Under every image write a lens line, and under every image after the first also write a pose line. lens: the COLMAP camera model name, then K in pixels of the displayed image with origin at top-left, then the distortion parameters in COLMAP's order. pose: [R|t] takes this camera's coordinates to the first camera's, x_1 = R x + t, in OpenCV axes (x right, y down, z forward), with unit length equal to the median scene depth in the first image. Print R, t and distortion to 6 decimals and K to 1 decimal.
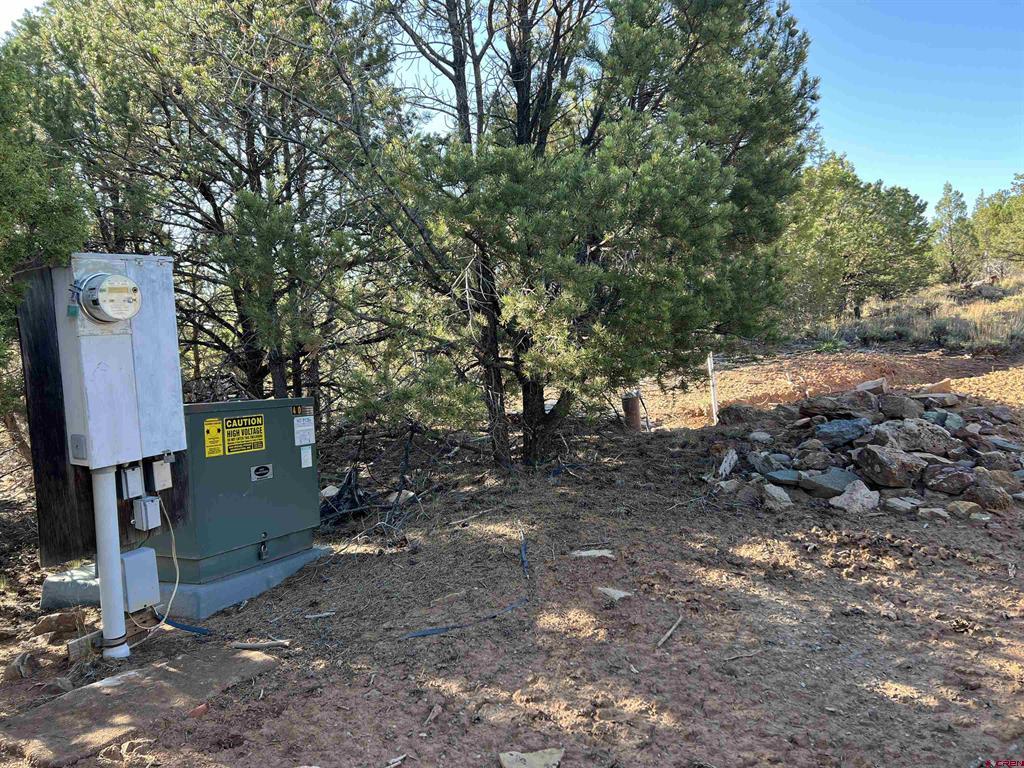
lens RADIAL K [[800.9, 0, 513.9], [0, 800.9, 387.6], [0, 0, 1]] dist [0.067391, -0.065785]
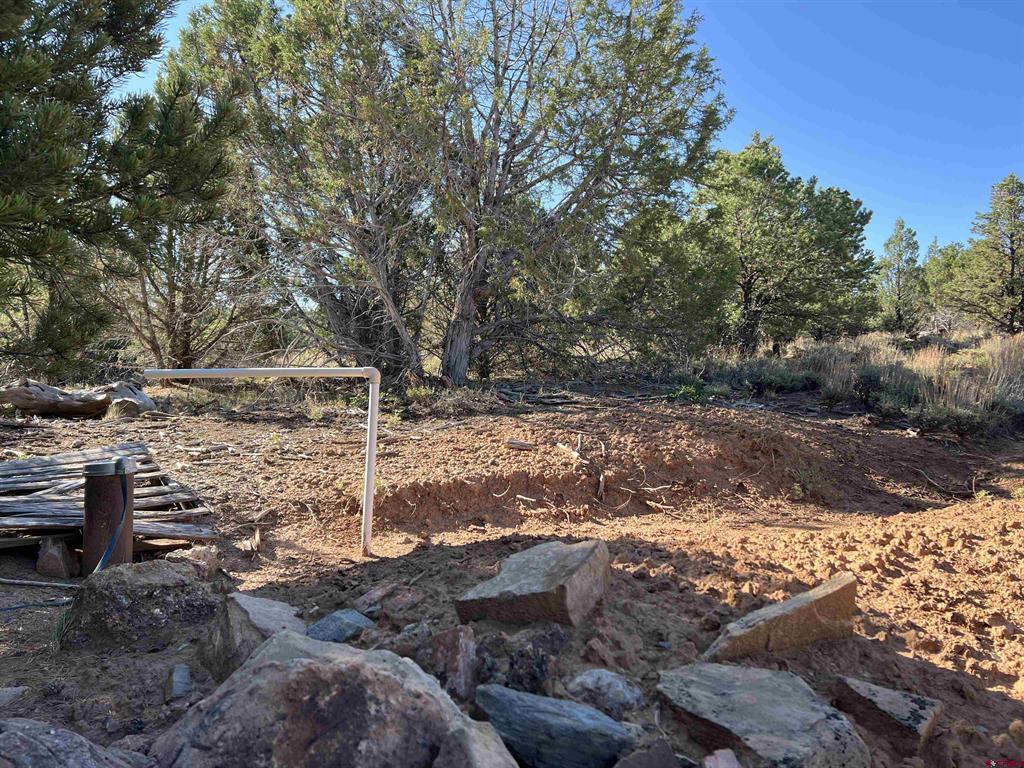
lens RADIAL K [[800.9, 0, 510.1], [0, 800.9, 381.4], [0, 0, 1]] dist [0.067391, -0.065785]
pose [[0.994014, 0.094727, 0.054429, 0.151640], [-0.093209, 0.995201, -0.029784, -0.018934], [-0.056989, 0.024533, 0.998073, 0.277946]]
